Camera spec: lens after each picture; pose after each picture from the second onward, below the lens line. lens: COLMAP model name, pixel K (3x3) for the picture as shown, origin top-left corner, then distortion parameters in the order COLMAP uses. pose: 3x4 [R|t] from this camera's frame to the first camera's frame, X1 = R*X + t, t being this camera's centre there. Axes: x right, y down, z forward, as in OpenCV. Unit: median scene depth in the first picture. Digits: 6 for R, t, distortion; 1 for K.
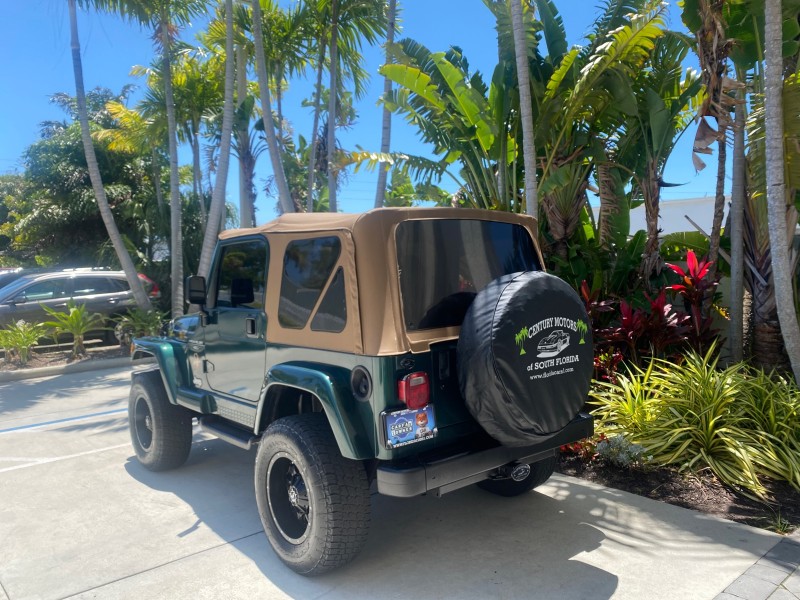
lens RADIAL K [[614.2, 0, 399.5], [0, 614.2, 295.6], [0, 0, 1]] dist [0.027008, -0.027684]
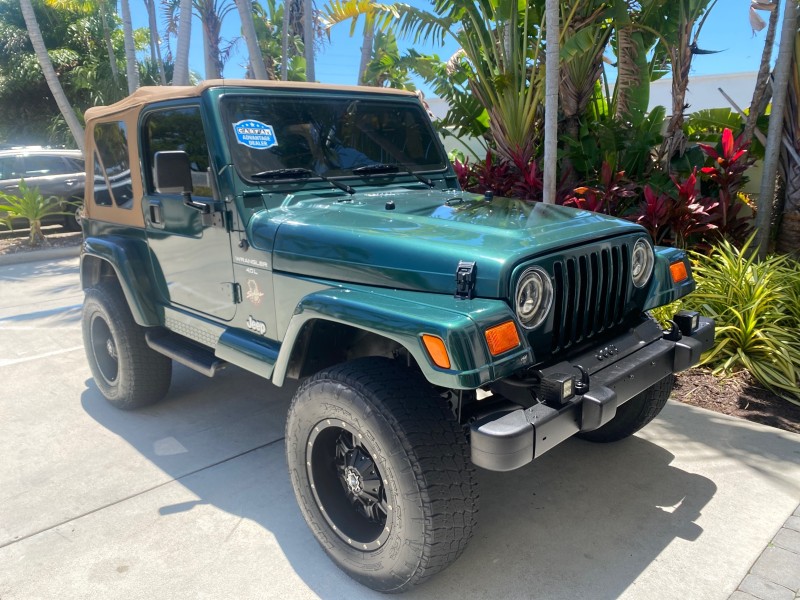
lens RADIAL K [[614.2, 0, 402.1], [0, 614.2, 297.5], [0, 0, 1]] dist [0.027008, -0.027684]
pose [[0.998800, -0.002574, 0.048899, -0.046458], [-0.006584, 0.982491, 0.186196, 0.004526], [-0.048522, -0.186295, 0.981295, 0.117351]]
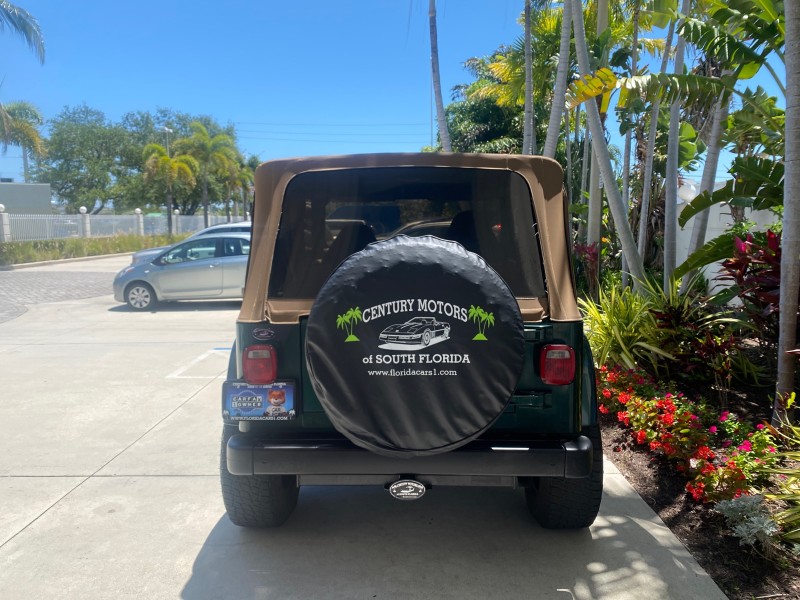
lens RADIAL K [[614.2, 0, 399.2], [0, 614.2, 295.1], [0, 0, 1]] dist [0.027008, -0.027684]
pose [[0.746257, 0.094353, -0.658937, 0.418486], [-0.039996, 0.994470, 0.097102, -0.023061], [0.664455, -0.046108, 0.745904, 0.254776]]
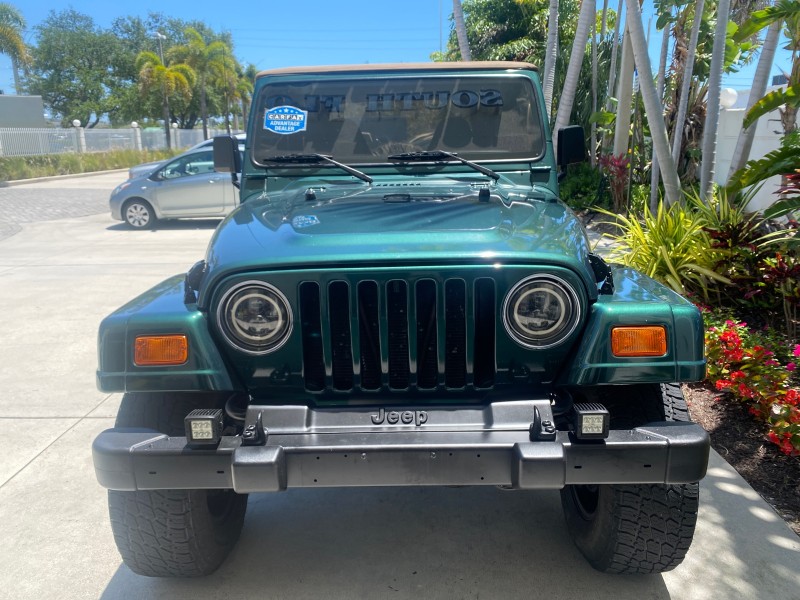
lens RADIAL K [[614.2, 0, 399.5], [0, 614.2, 295.7], [0, 0, 1]] dist [0.027008, -0.027684]
pose [[0.741715, 0.180288, -0.646030, 0.326985], [-0.035709, 0.972445, 0.230383, -0.011815], [0.669763, -0.147810, 0.727715, 0.318119]]
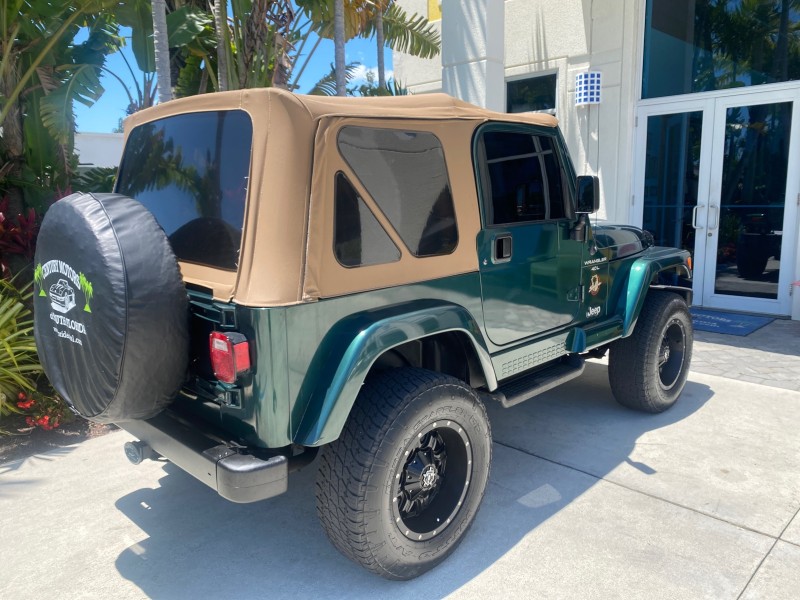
lens RADIAL K [[614.2, 0, 398.0], [0, 614.2, 298.9], [0, 0, 1]] dist [0.027008, -0.027684]
pose [[-0.063256, -0.146560, 0.987177, -0.802369], [0.066758, 0.986321, 0.150710, -0.003618], [-0.995762, 0.075435, -0.052607, 0.885017]]
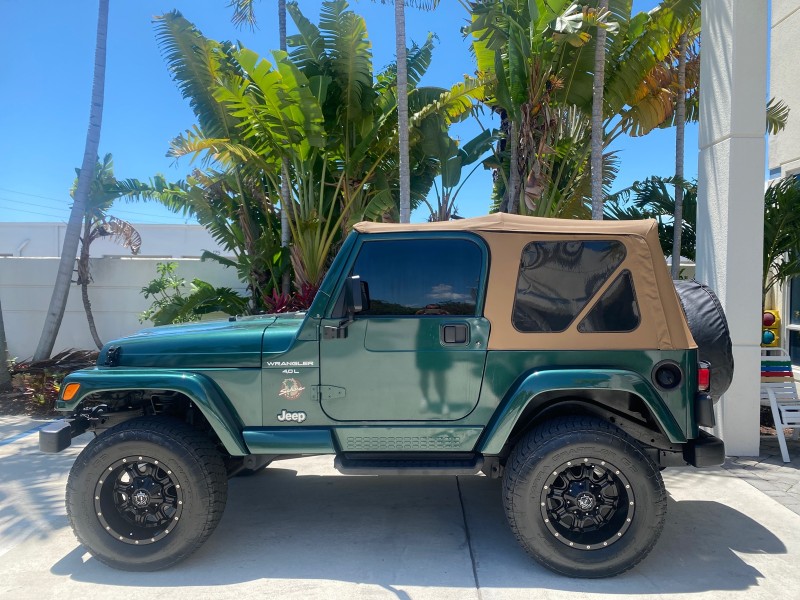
lens RADIAL K [[614.2, 0, 398.3], [0, 614.2, 292.4], [0, 0, 1]] dist [0.027008, -0.027684]
pose [[0.677247, 0.014073, 0.735621, -0.686720], [0.015761, 0.999310, -0.033627, 0.012979], [-0.735587, 0.034368, 0.676558, 0.338652]]
